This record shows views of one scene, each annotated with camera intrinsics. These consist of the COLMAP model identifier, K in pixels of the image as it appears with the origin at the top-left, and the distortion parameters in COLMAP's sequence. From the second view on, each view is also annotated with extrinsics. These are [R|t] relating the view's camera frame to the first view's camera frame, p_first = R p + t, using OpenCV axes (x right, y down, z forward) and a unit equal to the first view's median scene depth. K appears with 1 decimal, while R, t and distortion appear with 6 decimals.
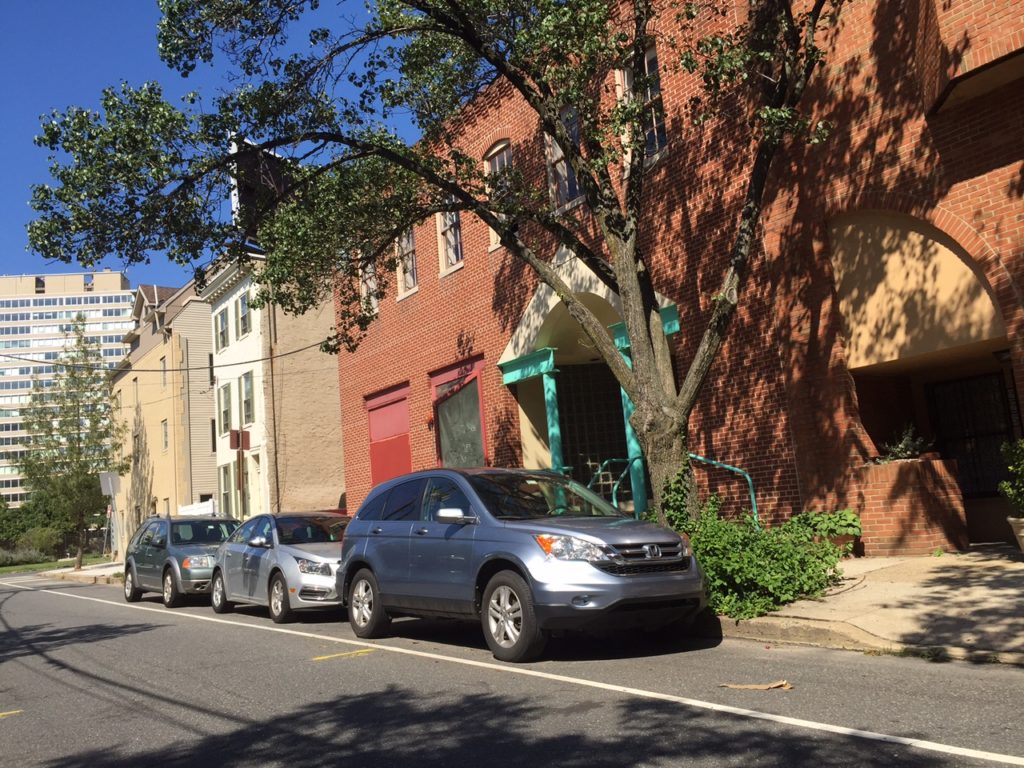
lens RADIAL K [[864.7, 0, 512.0], [0, 864.7, 384.0], [0, 0, 1]] dist [-0.006553, -0.000916]
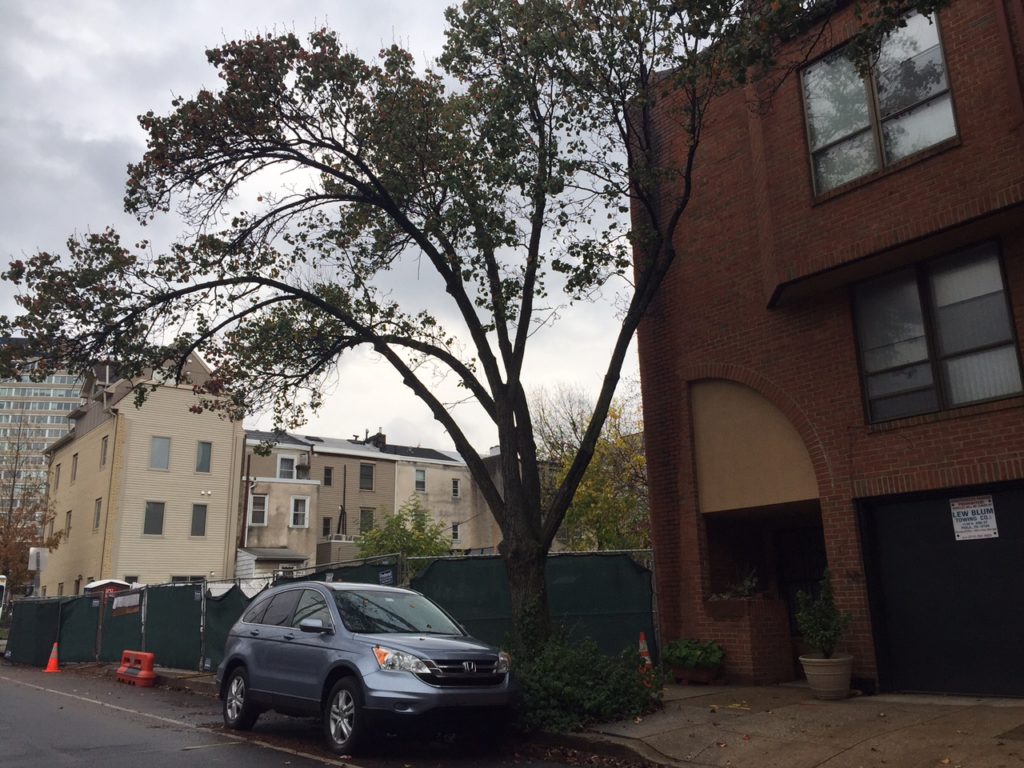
lens RADIAL K [[867.9, 0, 512.0], [0, 867.9, 384.0], [0, 0, 1]] dist [0.000866, 0.004867]
pose [[0.995959, 0.079078, 0.042576, 0.086172], [-0.073794, 0.990746, -0.113918, -0.042888], [-0.051191, 0.110315, 0.992577, -0.167322]]
